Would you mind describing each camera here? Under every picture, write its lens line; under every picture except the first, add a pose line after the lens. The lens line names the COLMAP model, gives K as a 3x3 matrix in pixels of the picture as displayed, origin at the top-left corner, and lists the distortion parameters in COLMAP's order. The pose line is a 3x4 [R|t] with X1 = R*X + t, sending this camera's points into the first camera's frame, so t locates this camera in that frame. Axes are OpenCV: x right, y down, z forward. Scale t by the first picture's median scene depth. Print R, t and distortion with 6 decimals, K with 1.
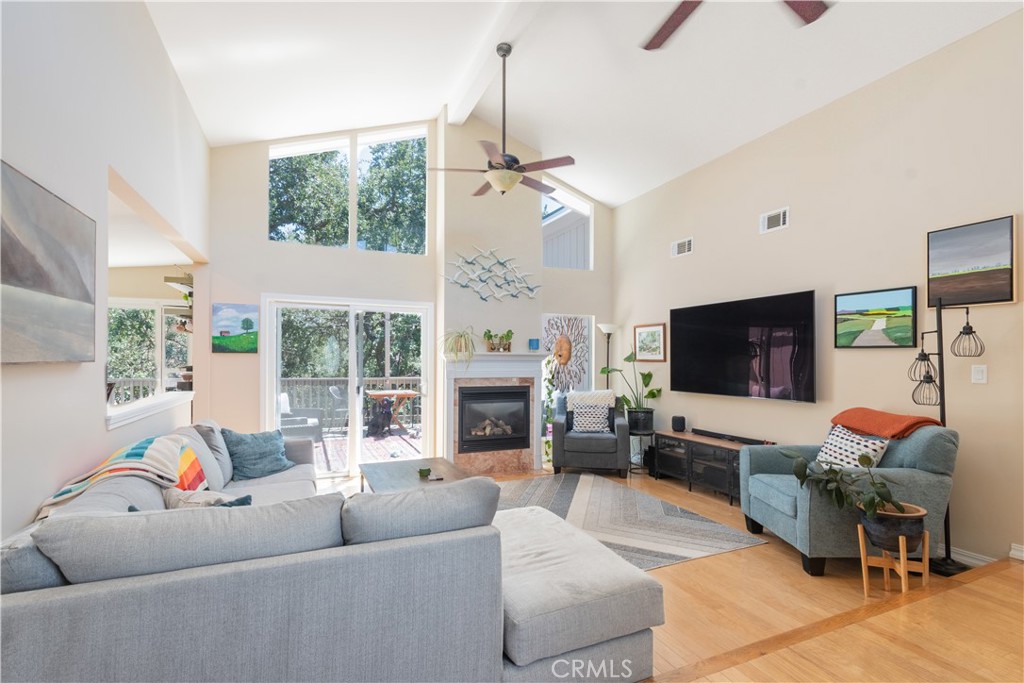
lens RADIAL K [[469.2, 0, 514.8], [0, 469.2, 348.7], [0, 0, 1]] dist [-0.000248, -0.000283]
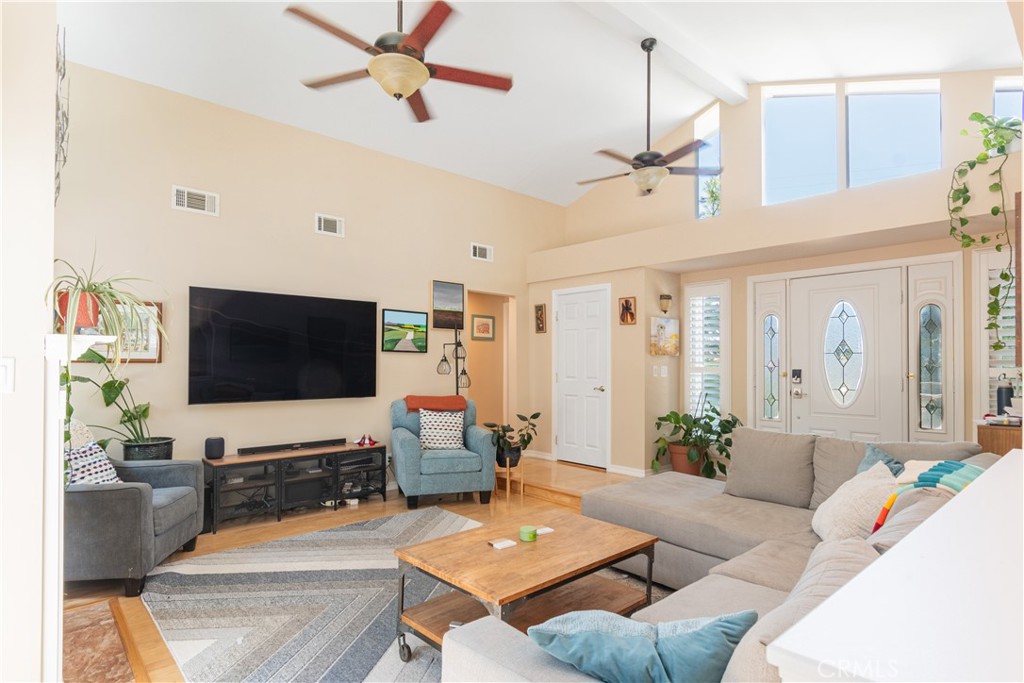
lens RADIAL K [[552.8, 0, 512.0], [0, 552.8, 341.5], [0, 0, 1]] dist [-0.001075, 0.000039]
pose [[-0.320458, 0.028900, 0.946822, -0.687576], [-0.030308, 0.998710, -0.040741, 0.018665], [-0.946778, -0.041753, -0.319168, 0.952835]]
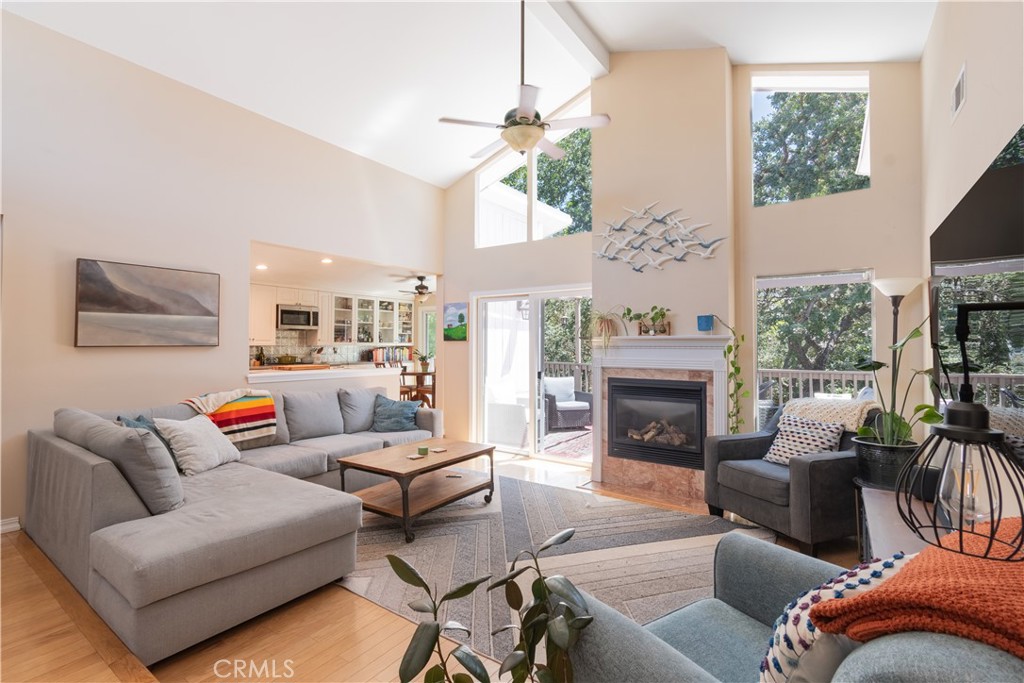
lens RADIAL K [[484.5, 0, 509.8], [0, 484.5, 331.5], [0, 0, 1]] dist [0.003045, 0.000287]
pose [[0.494654, -0.029249, -0.868598, 0.641644], [0.019683, 0.999554, -0.022449, 0.016111], [0.868867, -0.005992, 0.495009, 0.468893]]
